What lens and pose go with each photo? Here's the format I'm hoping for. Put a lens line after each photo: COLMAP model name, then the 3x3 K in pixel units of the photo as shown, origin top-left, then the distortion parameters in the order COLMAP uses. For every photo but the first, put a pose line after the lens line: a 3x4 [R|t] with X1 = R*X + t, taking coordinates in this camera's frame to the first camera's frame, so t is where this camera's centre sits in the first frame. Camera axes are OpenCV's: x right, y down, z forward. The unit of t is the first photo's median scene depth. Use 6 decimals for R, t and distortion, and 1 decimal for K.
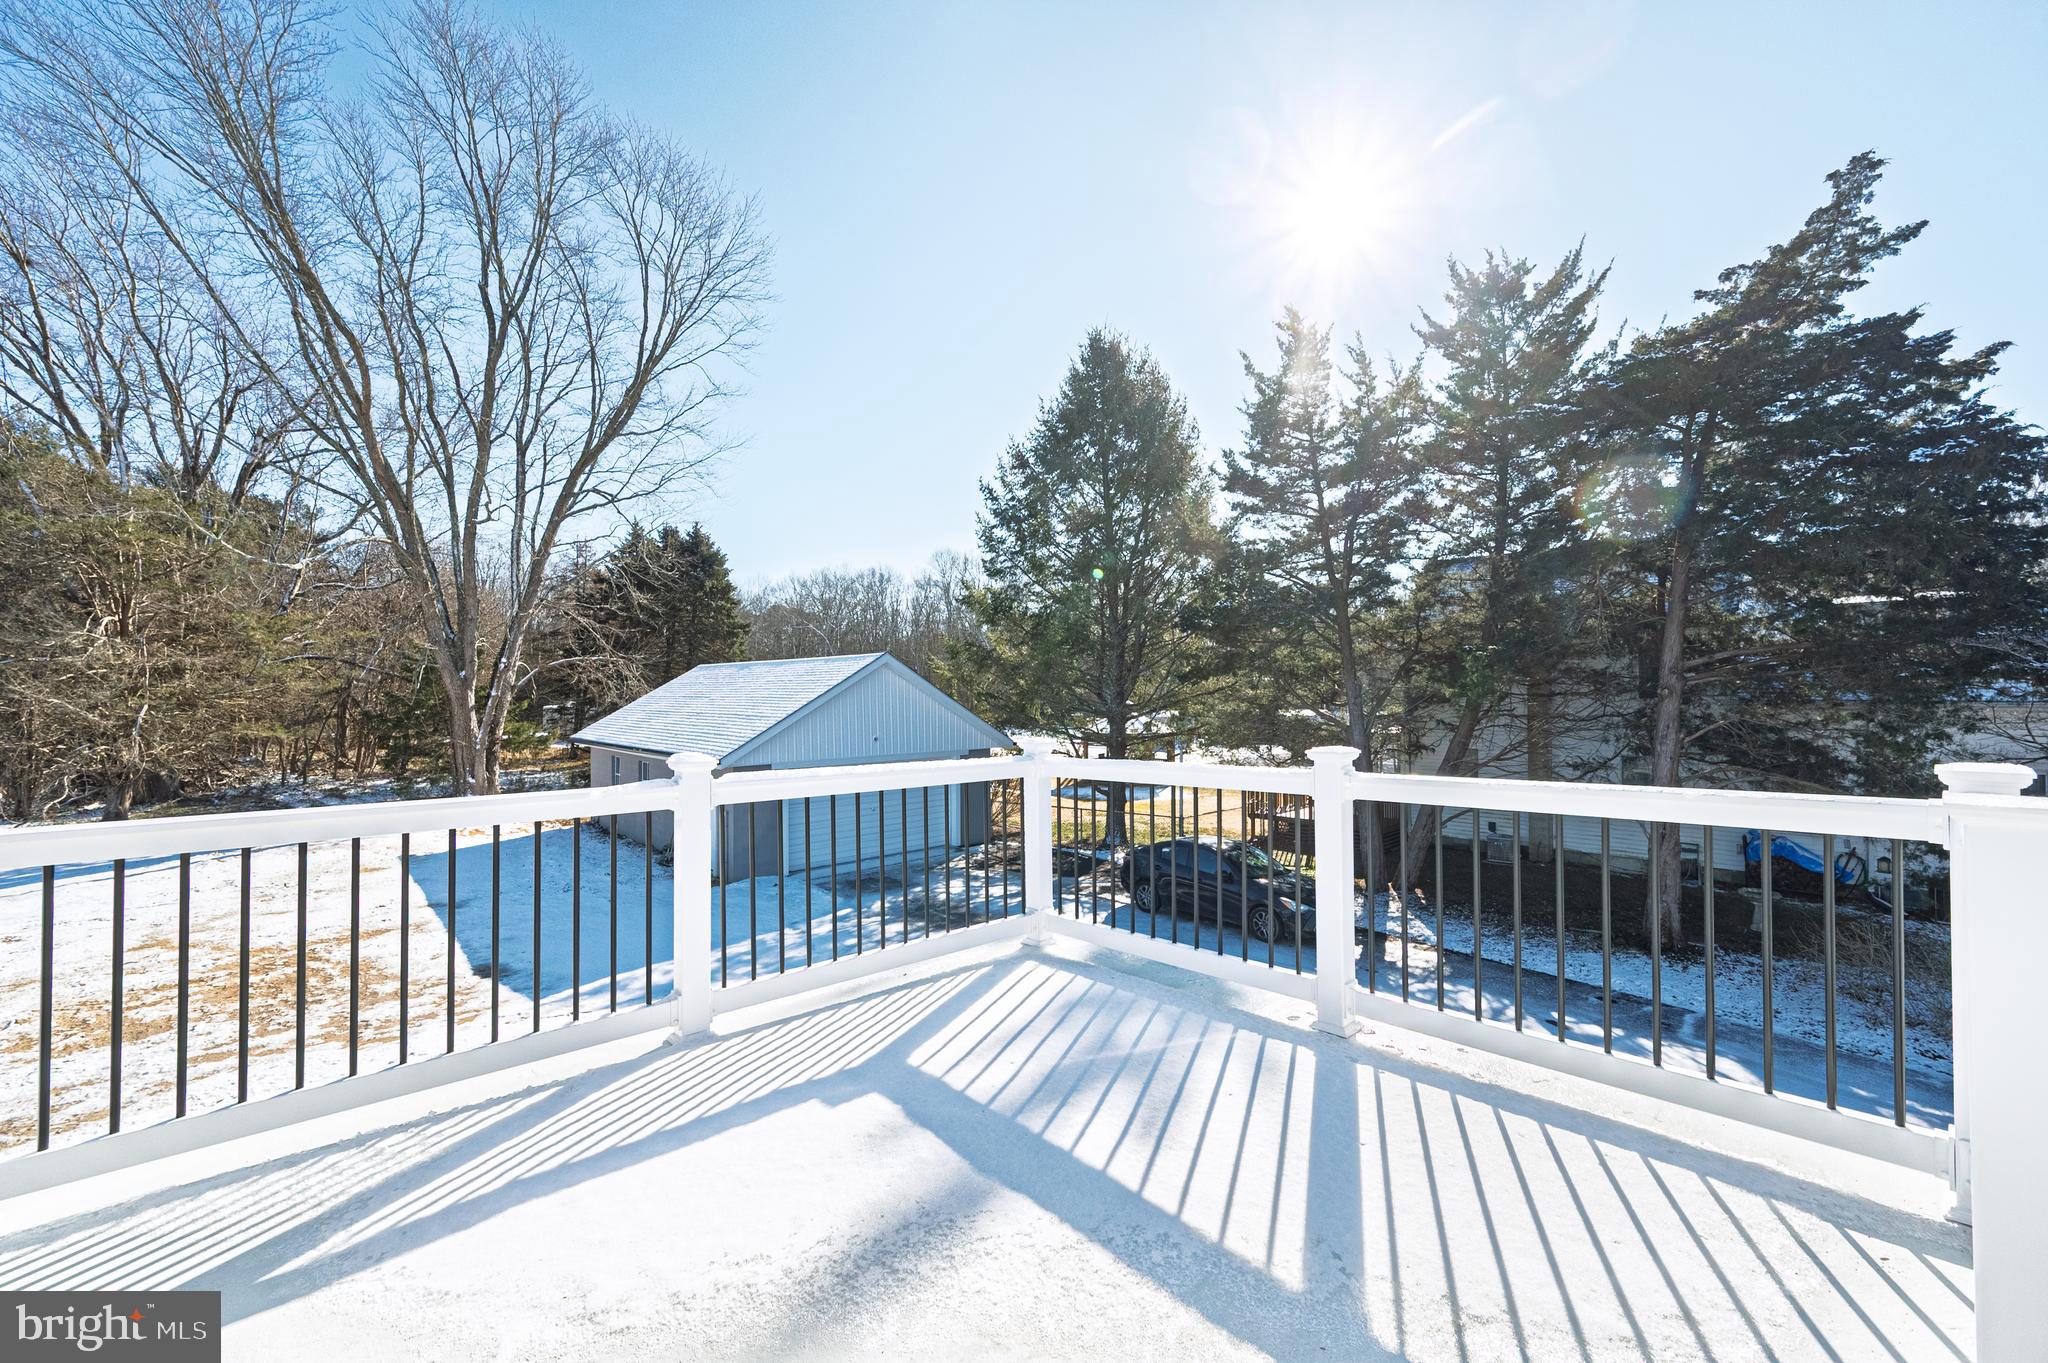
lens RADIAL K [[814.7, 0, 1022.8], [0, 814.7, 680.9], [0, 0, 1]] dist [0.009277, -0.000003]
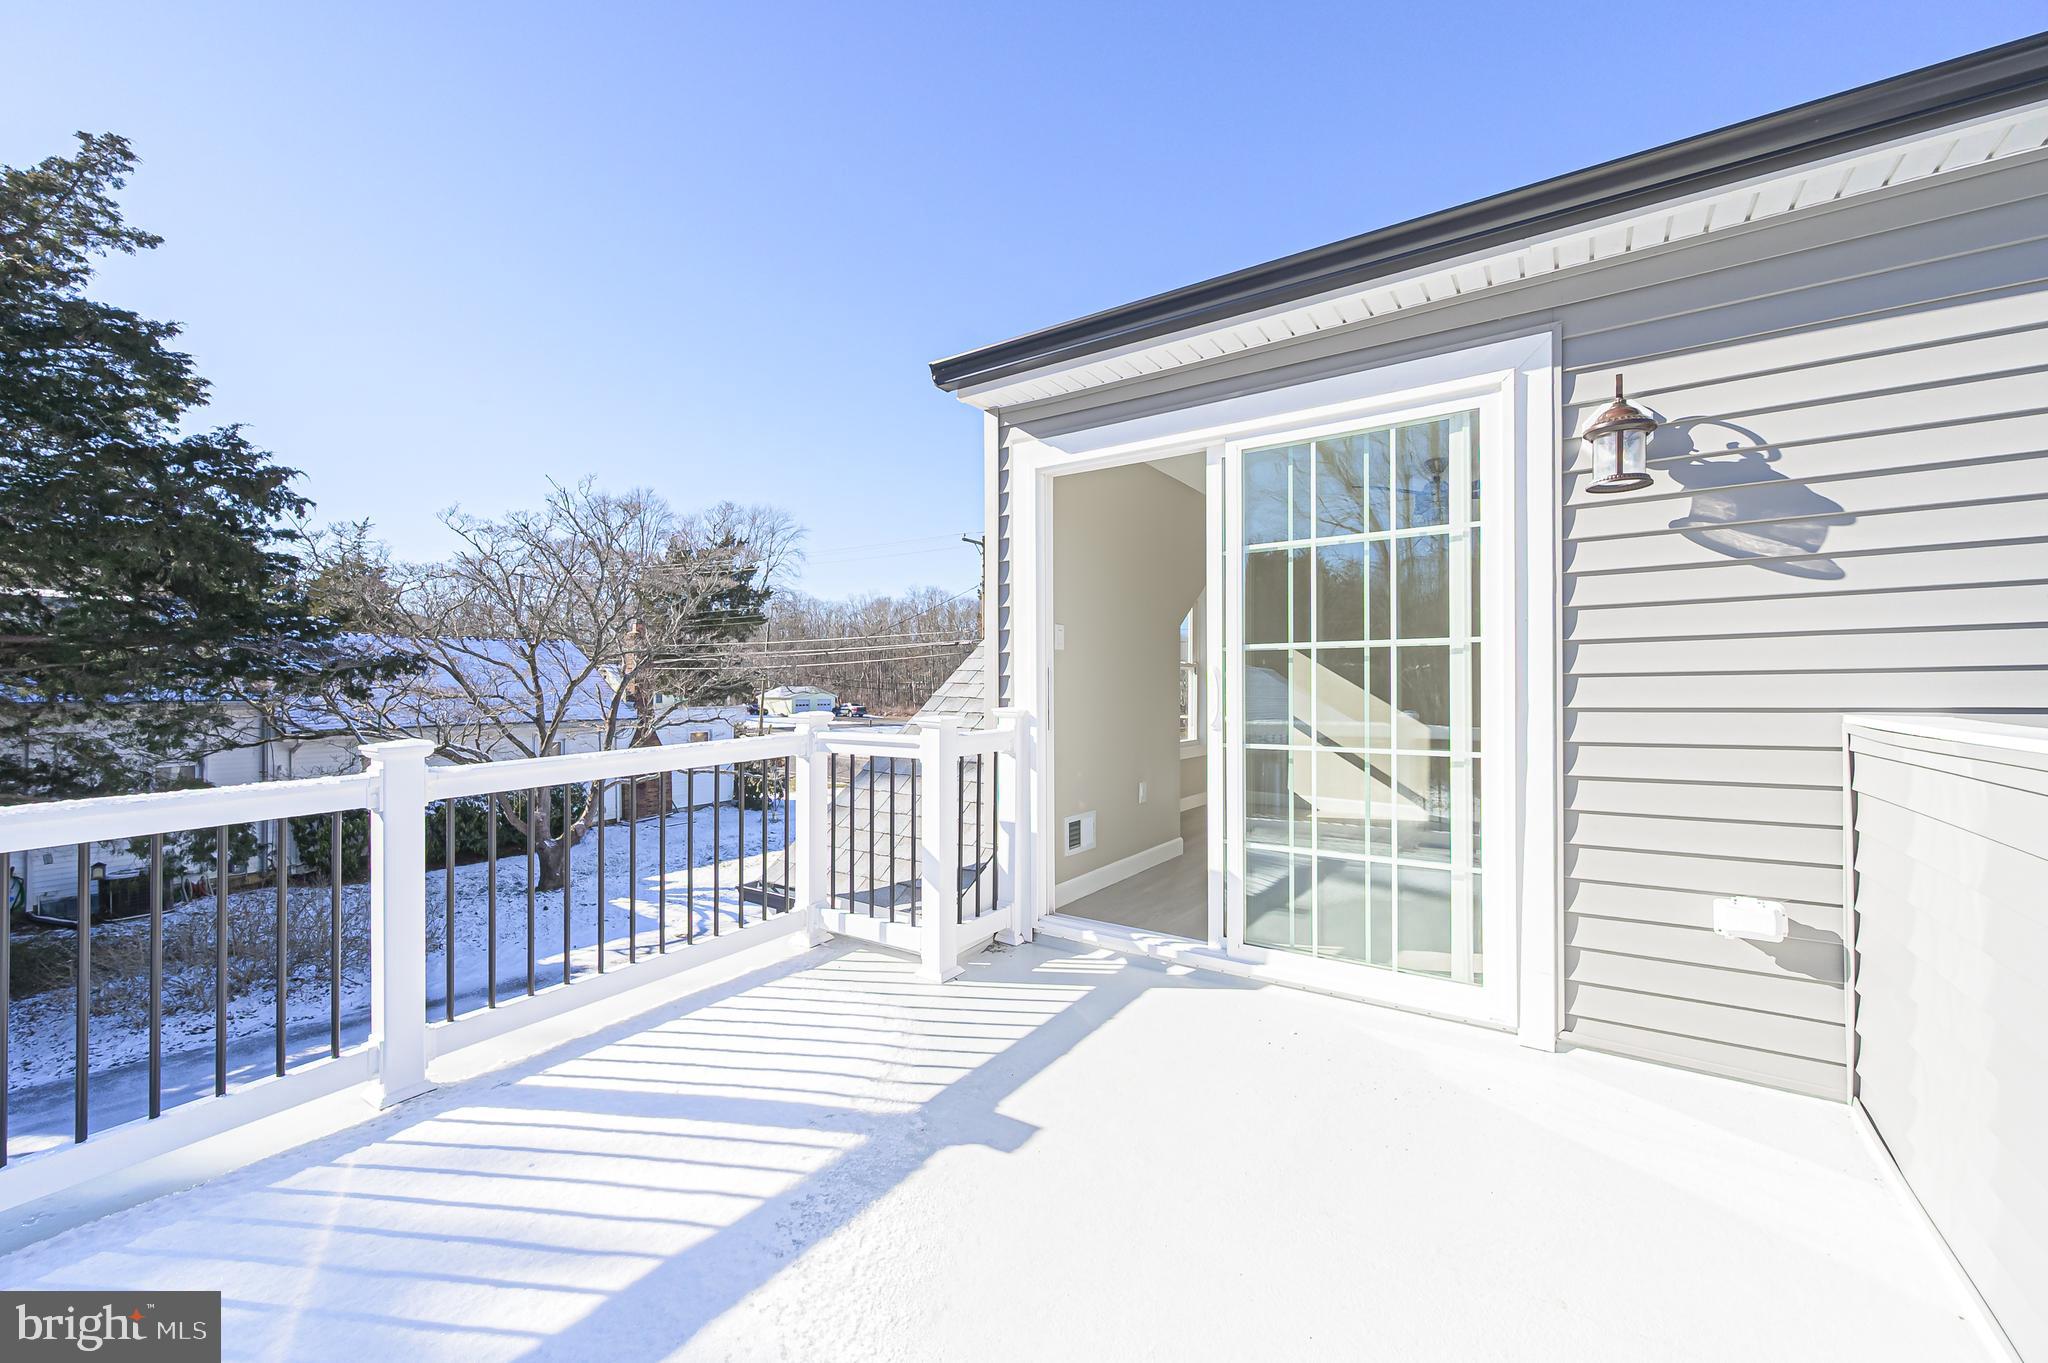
lens RADIAL K [[814.7, 0, 1020.1], [0, 814.7, 683.7], [0, 0, 1]] dist [0.009277, -0.000003]
pose [[-0.223127, 0.006994, 0.974764, -0.046062], [-0.003955, 0.999960, -0.008080, 0.002518], [-0.974781, -0.005658, -0.223090, 0.051148]]
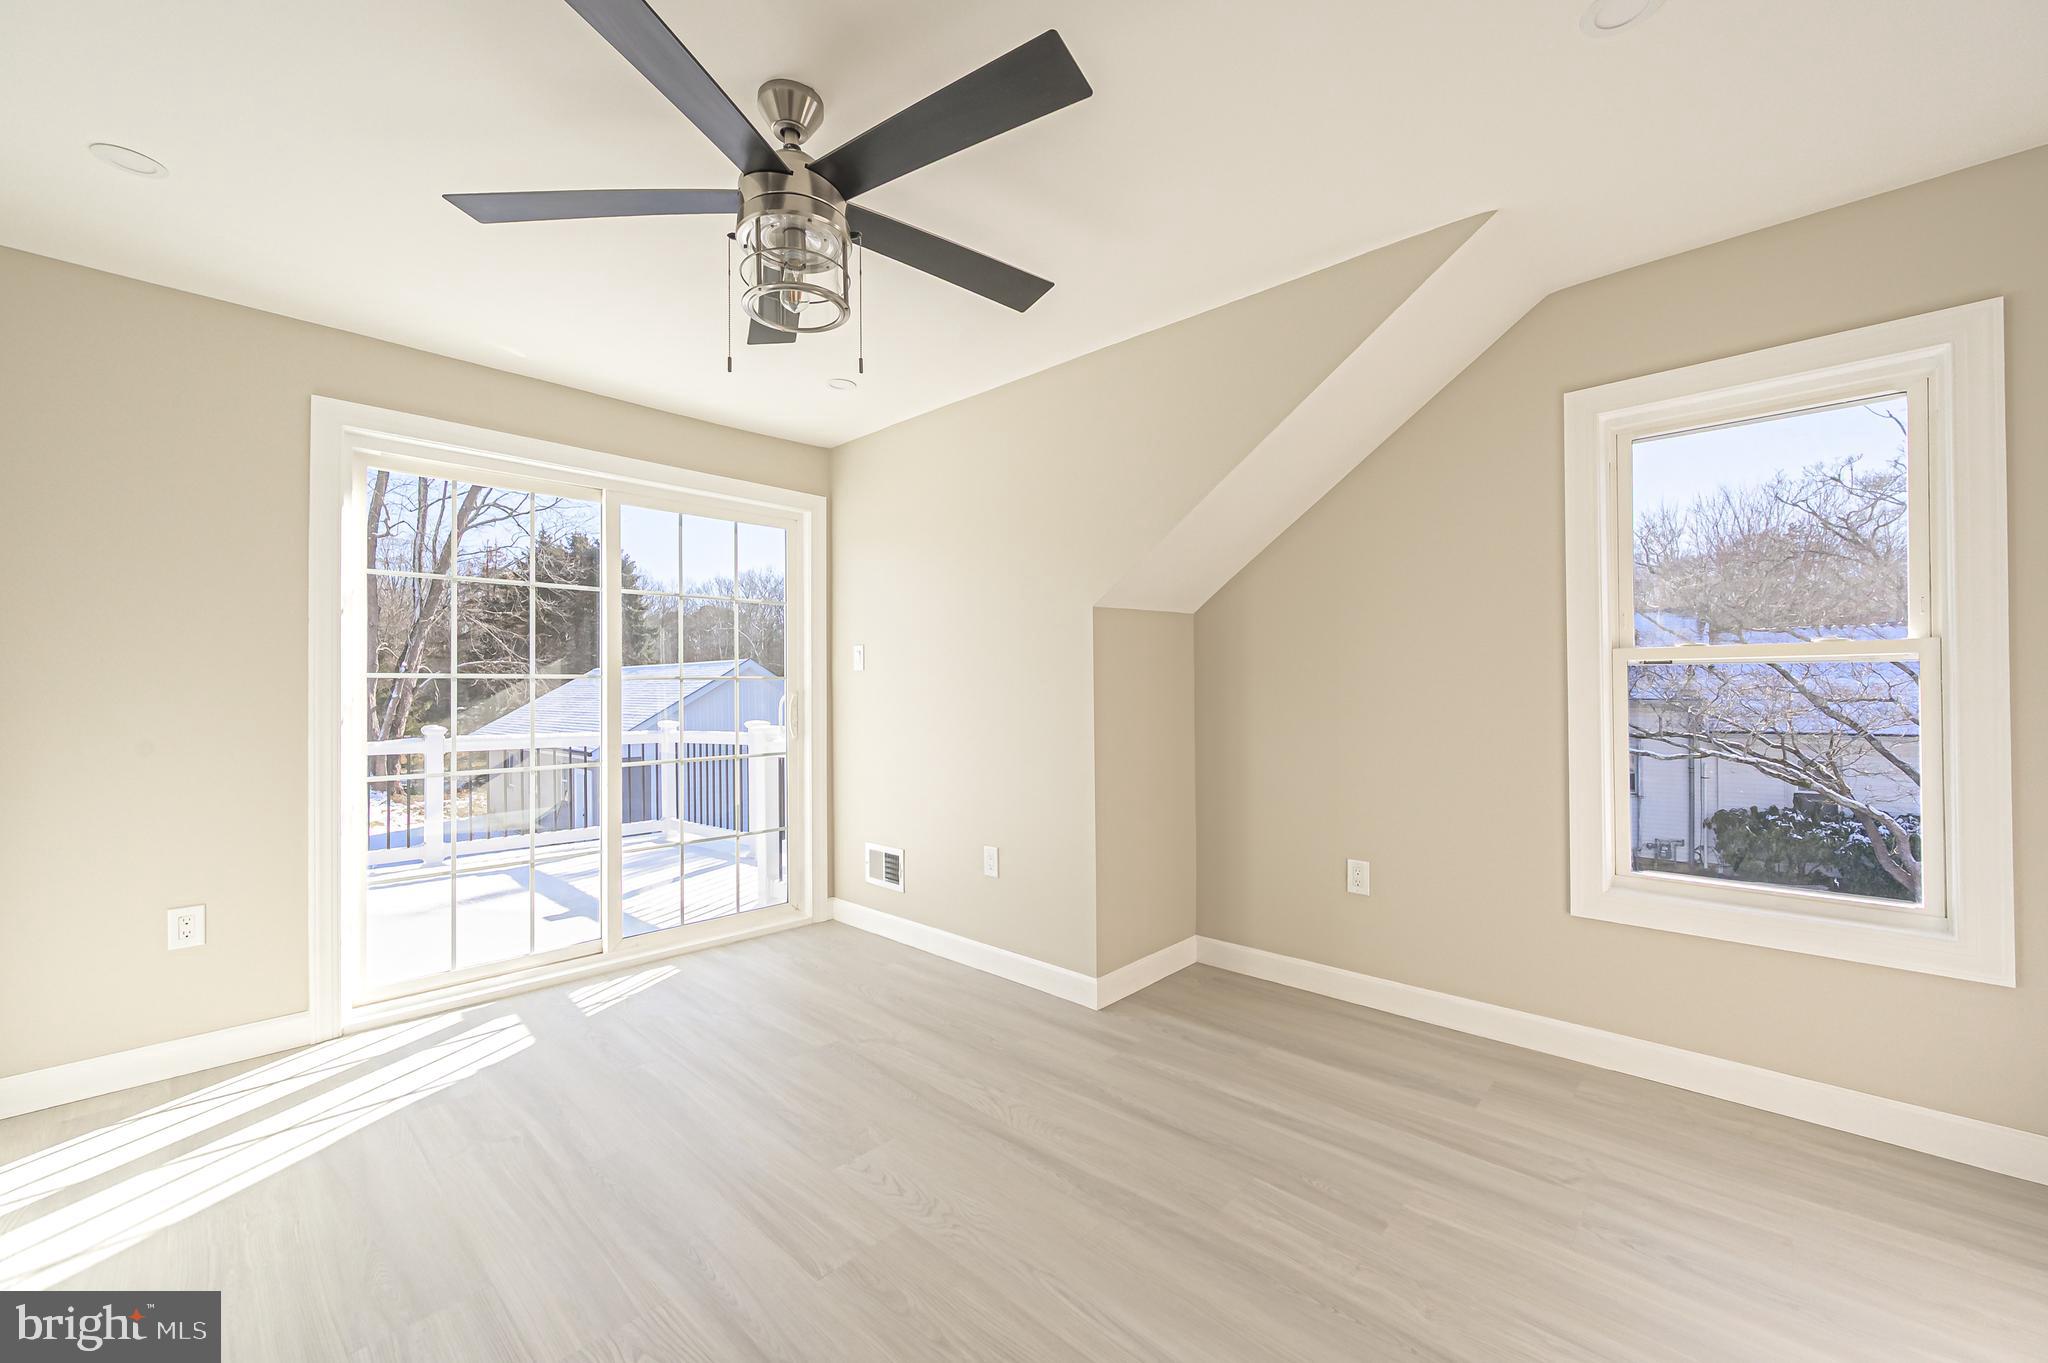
lens RADIAL K [[814.7, 0, 1022.2], [0, 814.7, 683.0], [0, 0, 1]] dist [0.009277, -0.000003]
pose [[0.997875, -0.000304, 0.065152, 0.102044], [0.000143, 0.999997, 0.002473, -0.003374], [-0.065153, -0.002459, 0.997872, -0.121709]]
